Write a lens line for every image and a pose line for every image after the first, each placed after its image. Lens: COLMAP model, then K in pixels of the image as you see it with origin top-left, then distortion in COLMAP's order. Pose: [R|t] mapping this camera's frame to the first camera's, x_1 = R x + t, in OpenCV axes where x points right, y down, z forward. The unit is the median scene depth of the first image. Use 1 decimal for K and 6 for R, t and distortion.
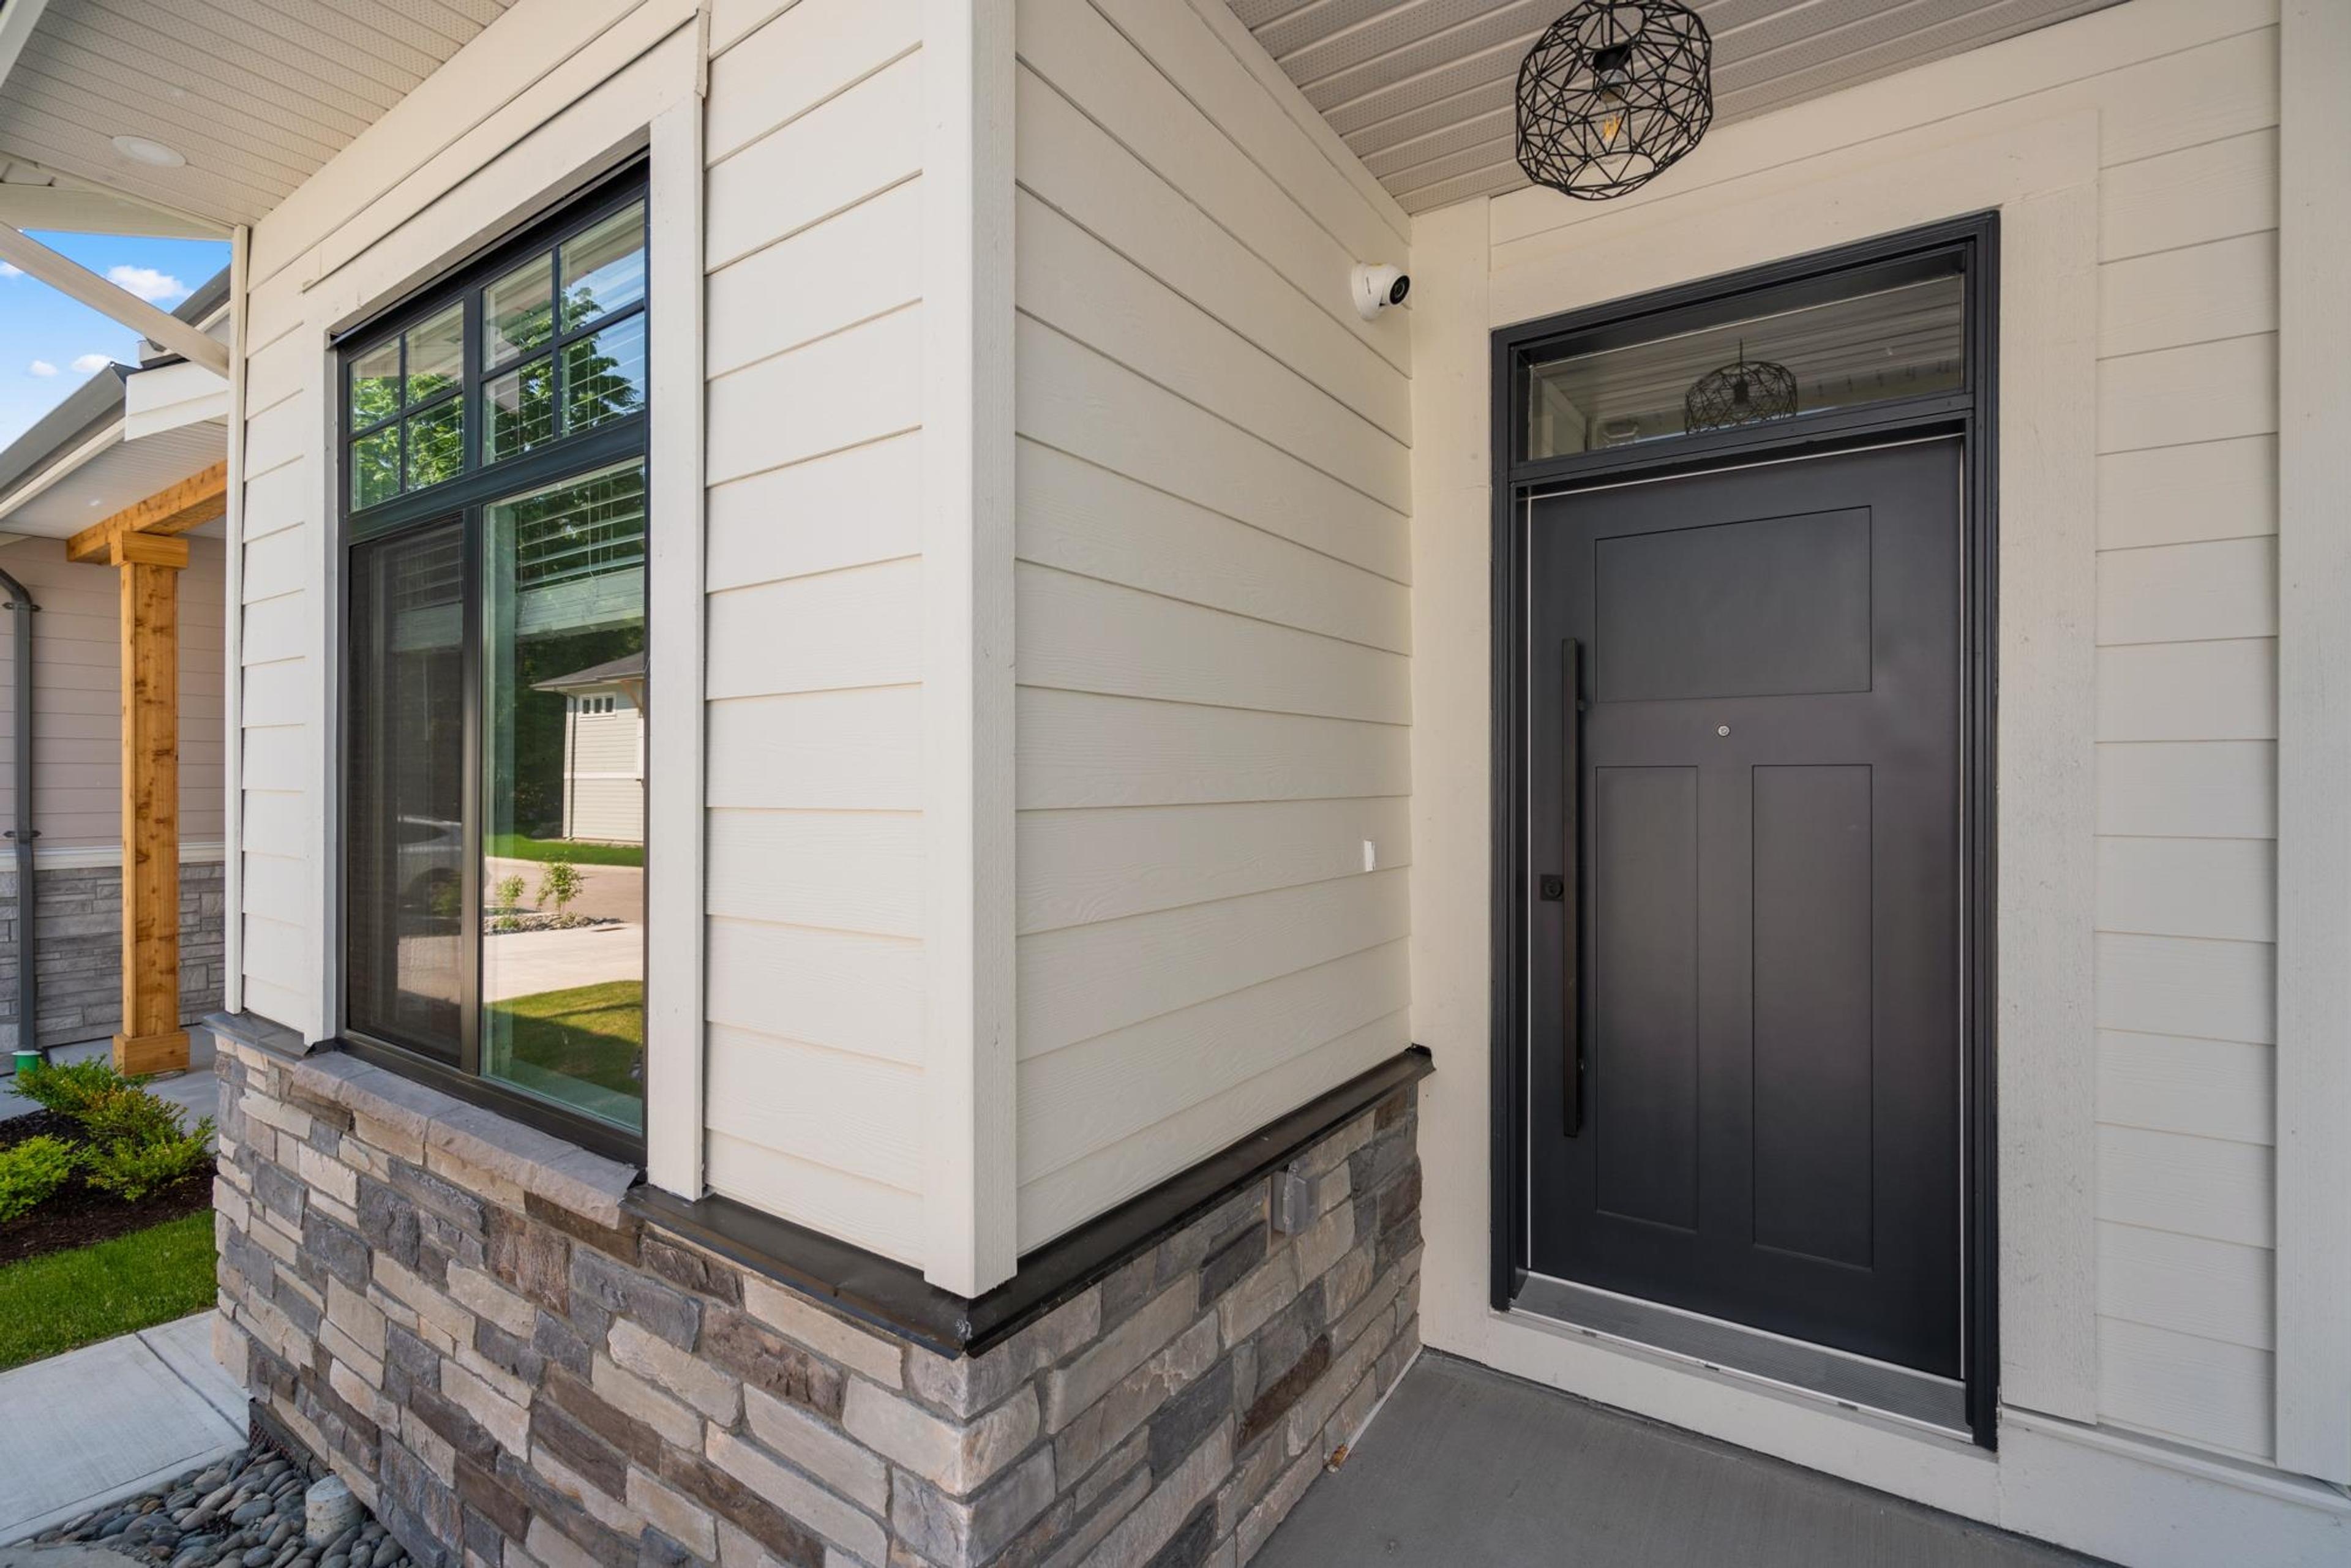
lens RADIAL K [[1069.1, 0, 1182.4], [0, 1069.1, 785.5], [0, 0, 1]] dist [-0.003383, -0.000602]
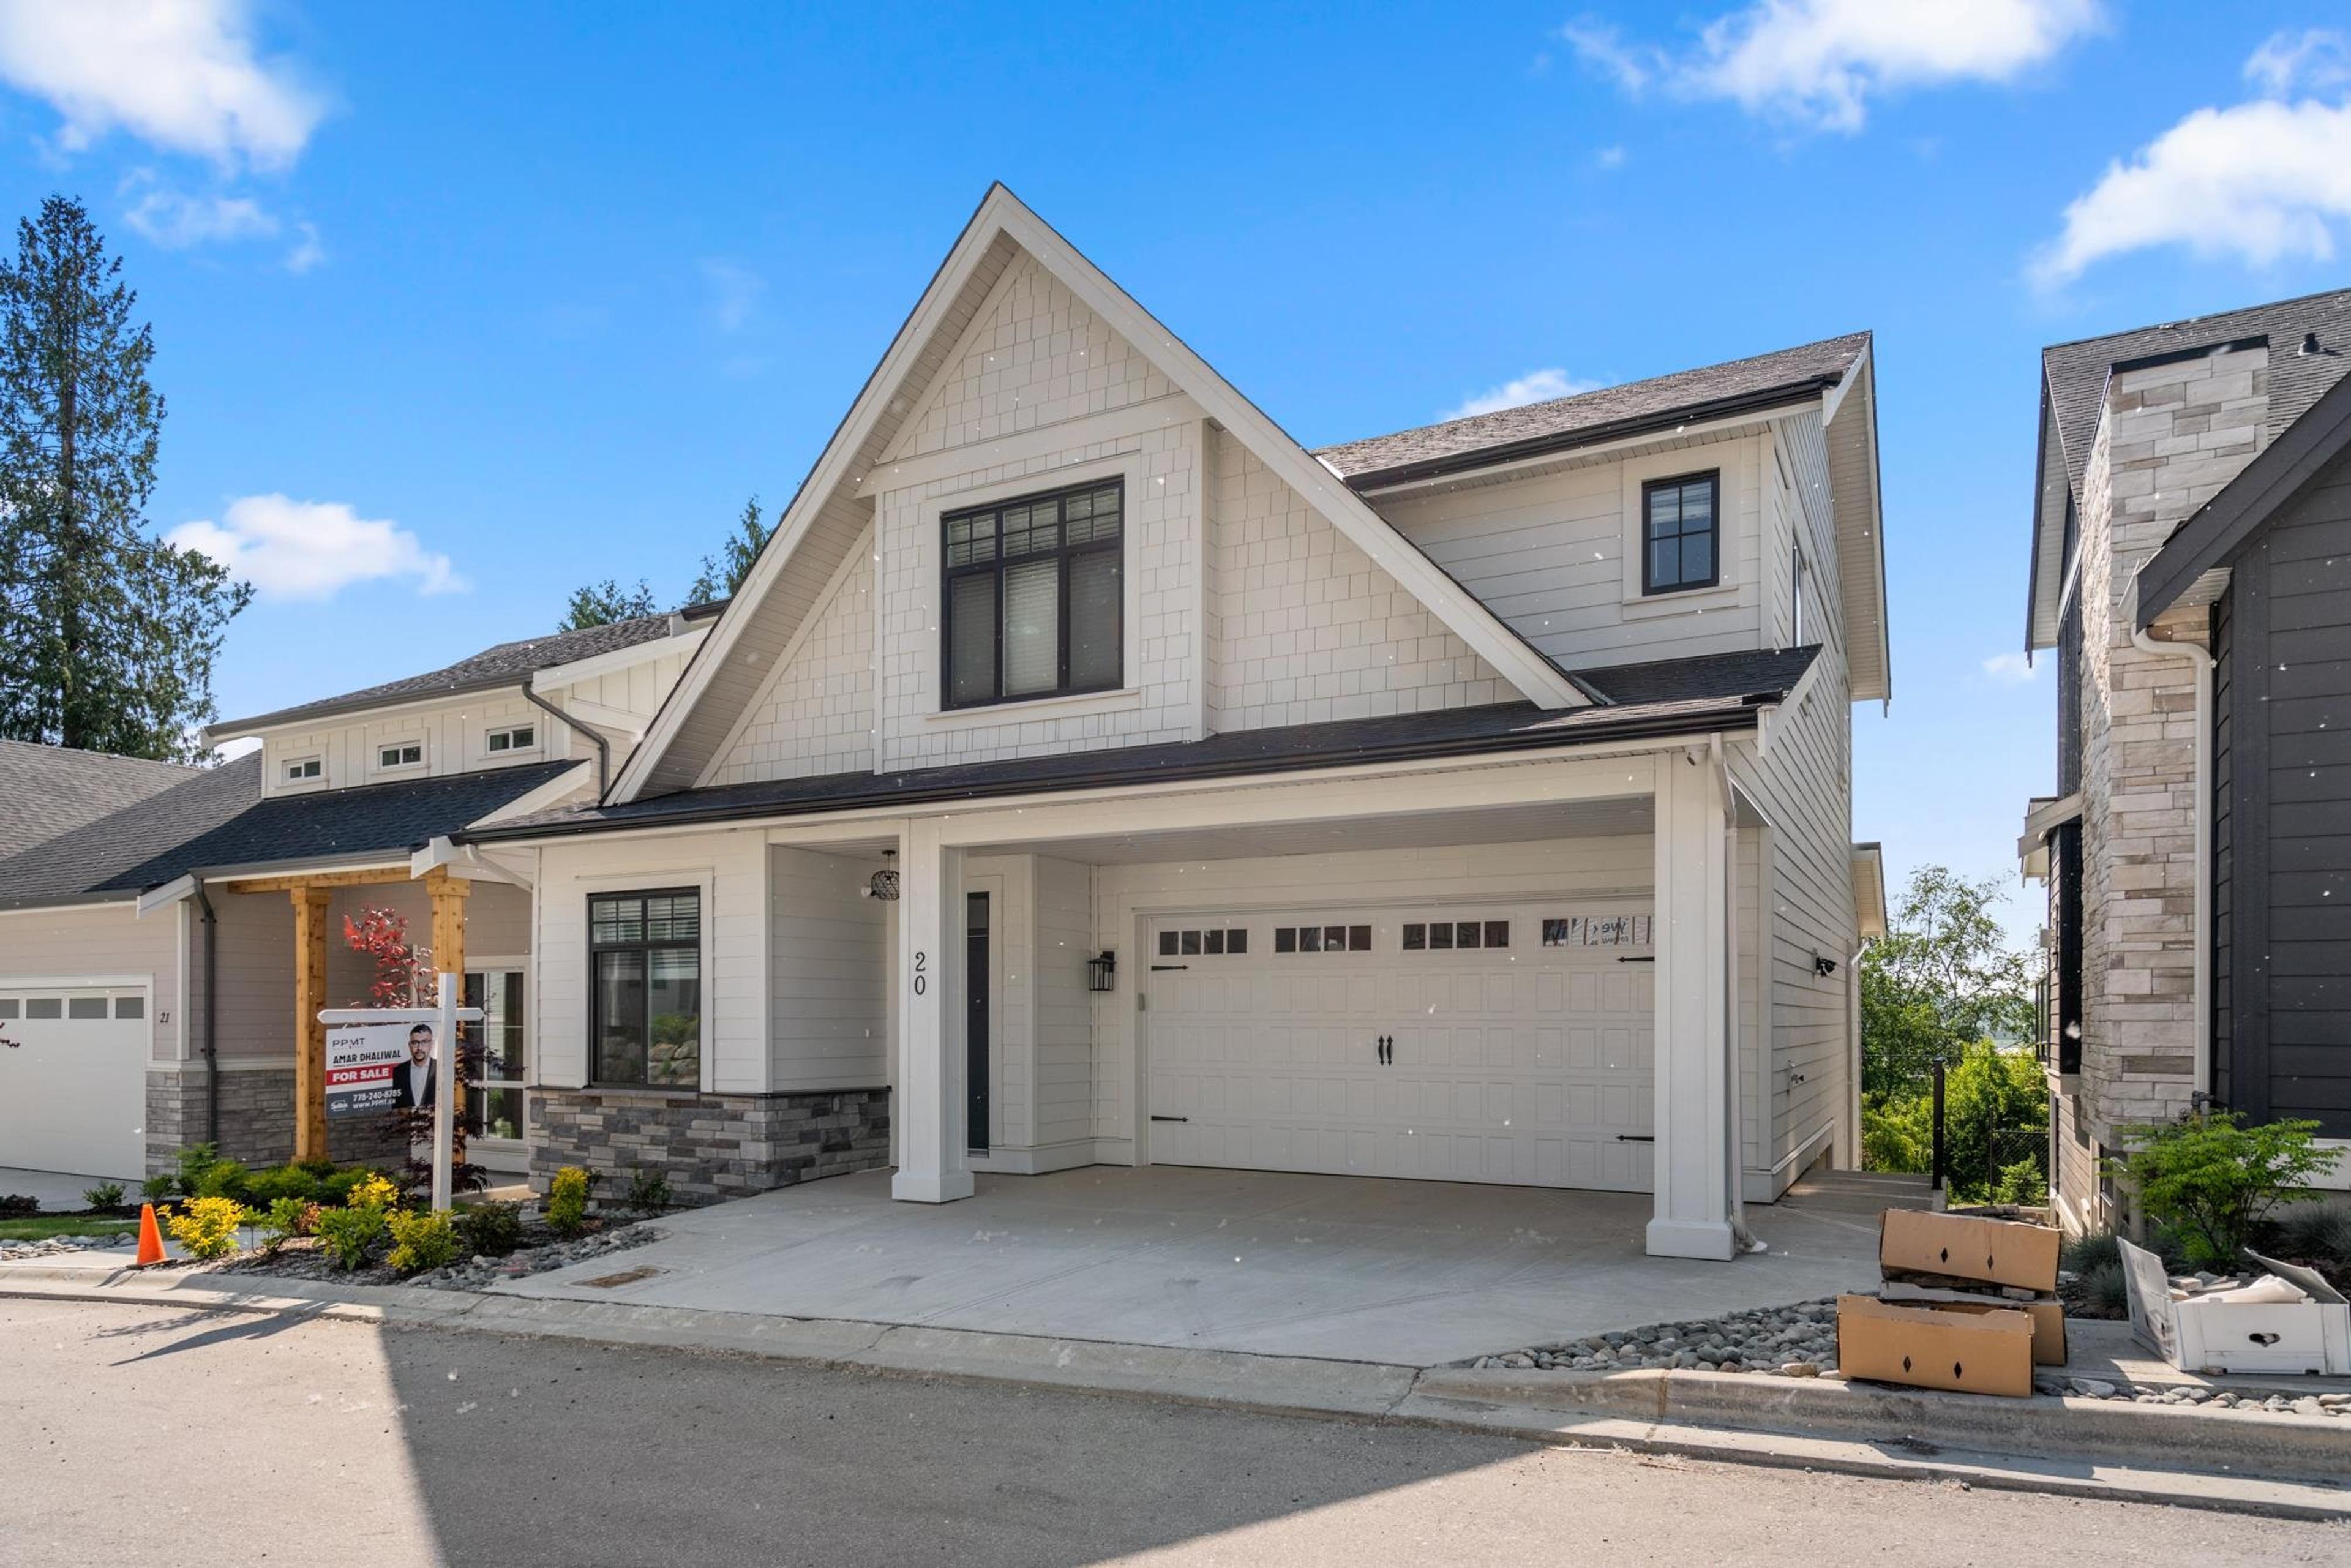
lens RADIAL K [[1451.2, 0, 1155.0], [0, 1451.2, 1016.5], [0, 0, 1]] dist [0.003272, 0.000579]
pose [[0.997299, -0.005293, 0.073261, 0.773870], [0.006068, 0.999928, -0.010353, 0.065246], [-0.073201, 0.010769, 0.997259, -4.064825]]
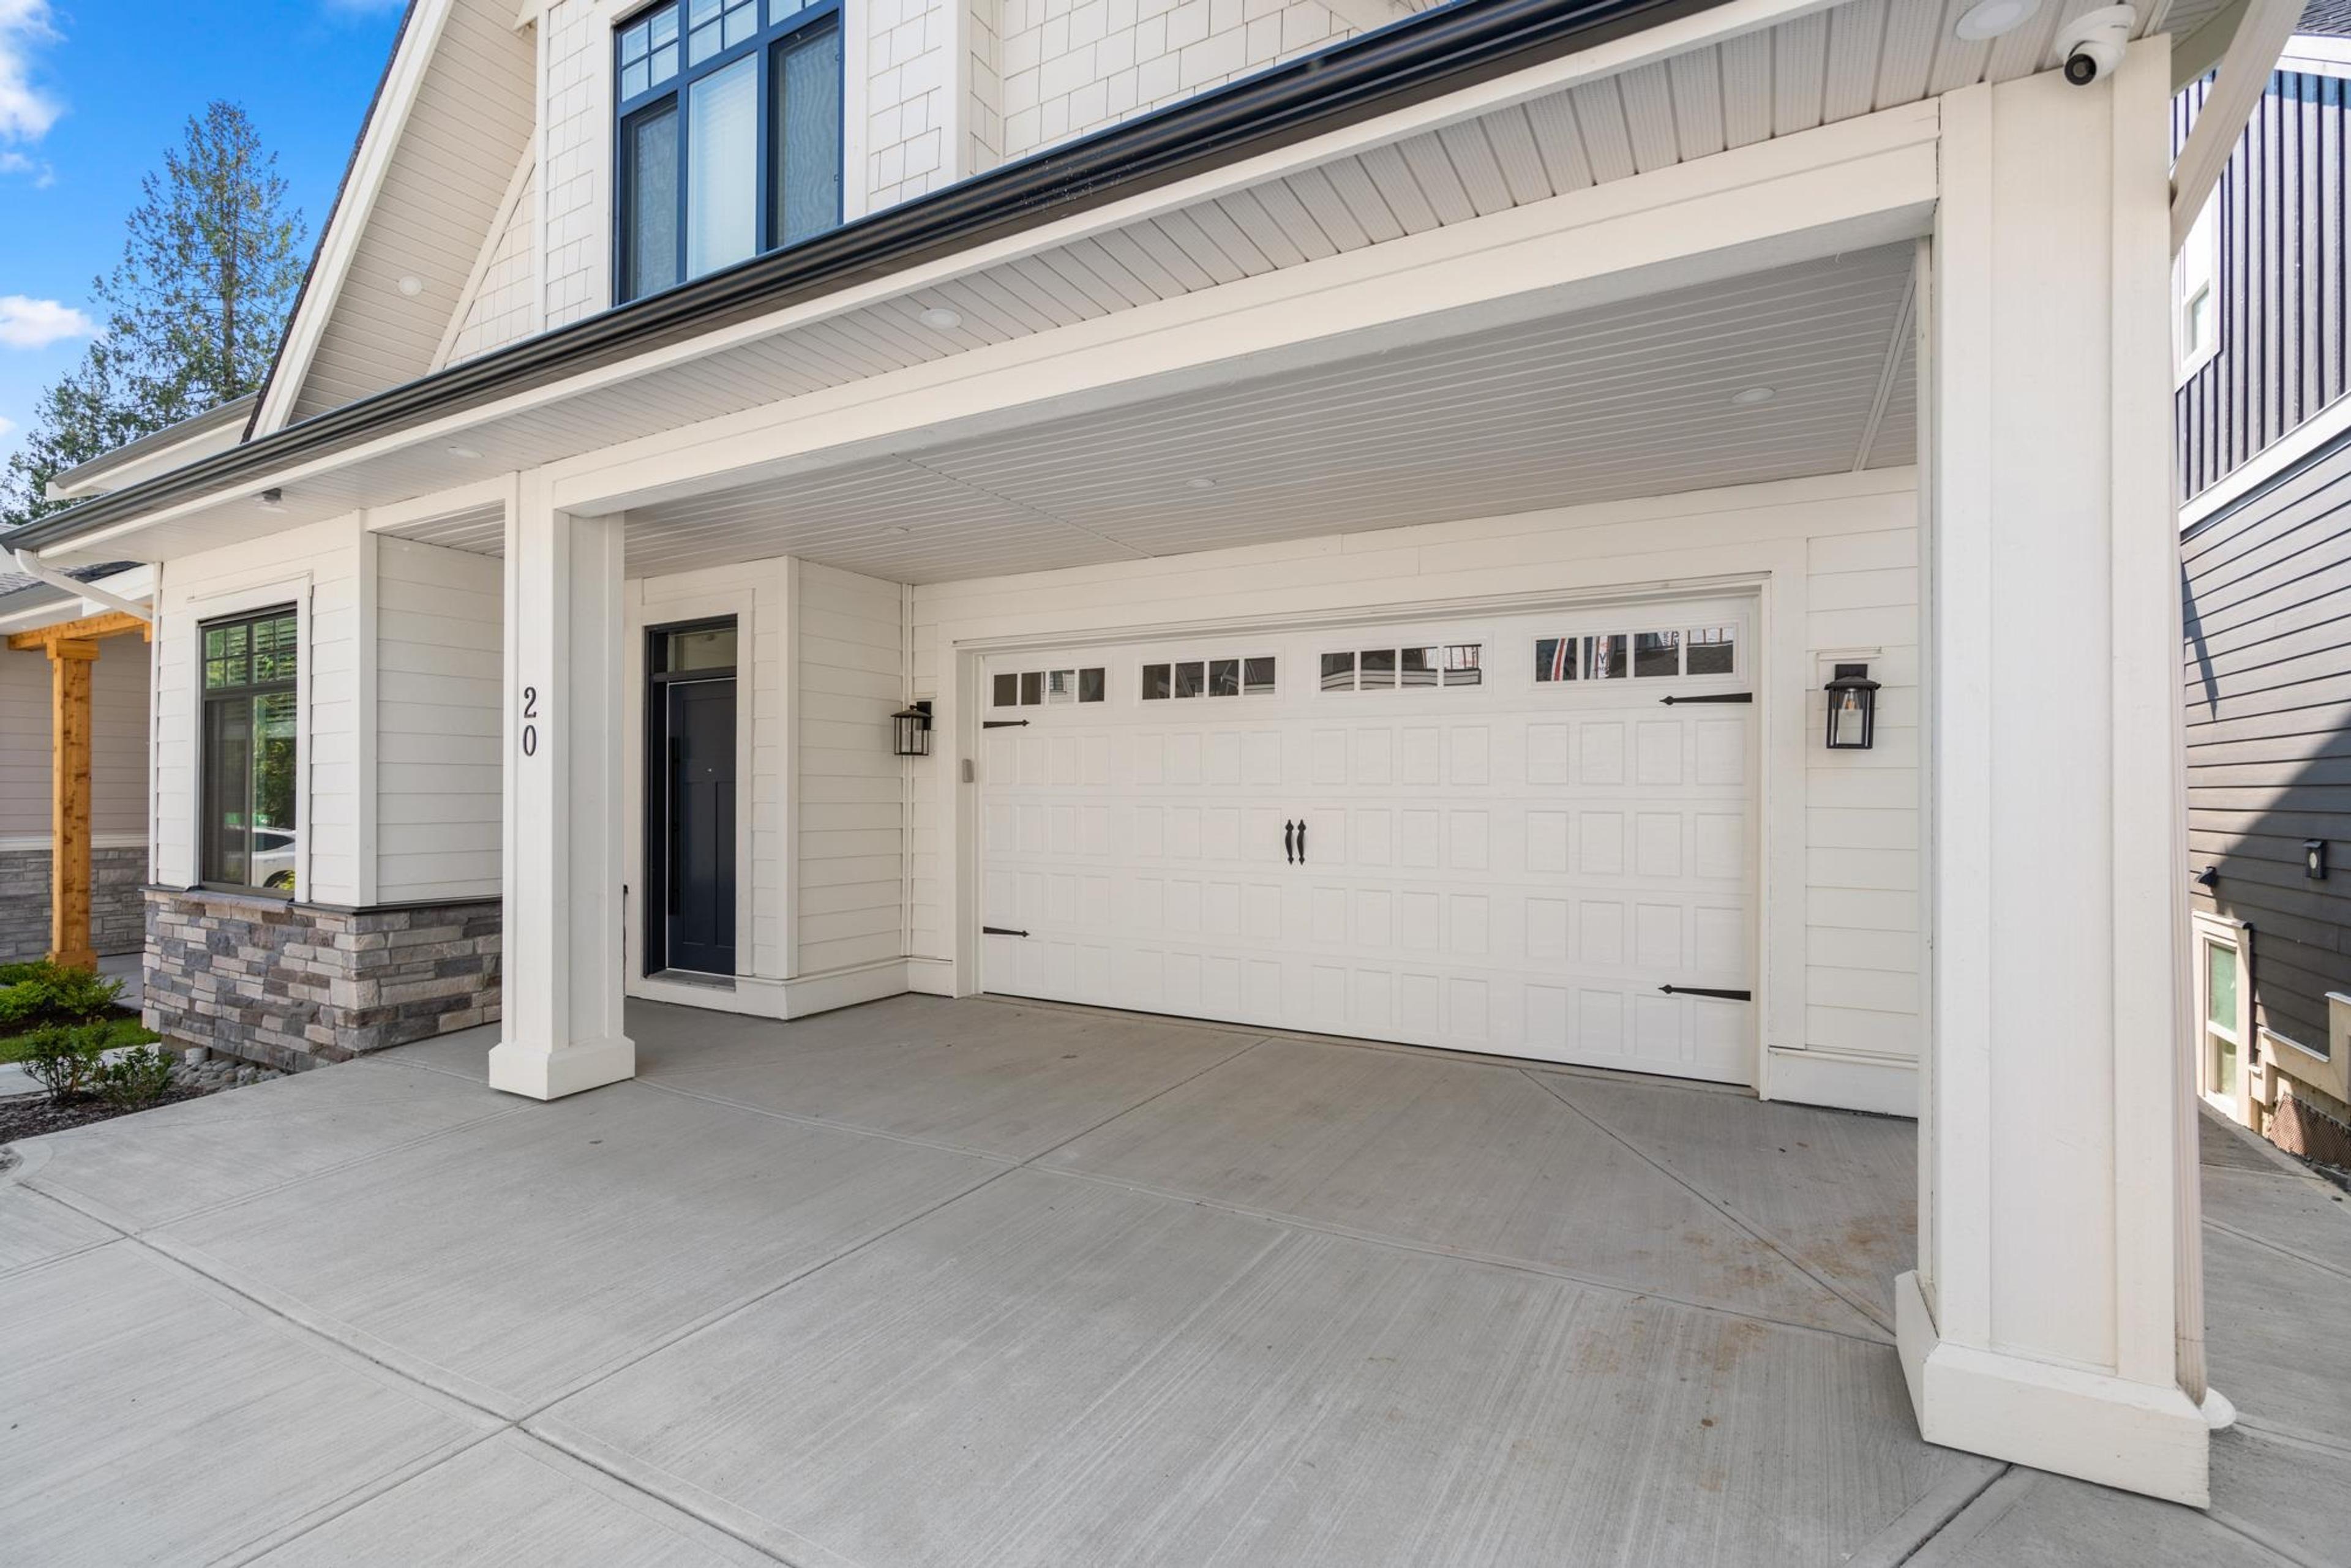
lens RADIAL K [[1069.1, 0, 1179.9], [0, 1069.1, 785.0], [0, 0, 1]] dist [-0.003383, -0.000602]
pose [[0.996974, -0.004894, 0.077575, 1.410954], [0.005951, 0.999893, -0.013391, 0.037846], [-0.077502, 0.013812, 0.996897, -1.802847]]
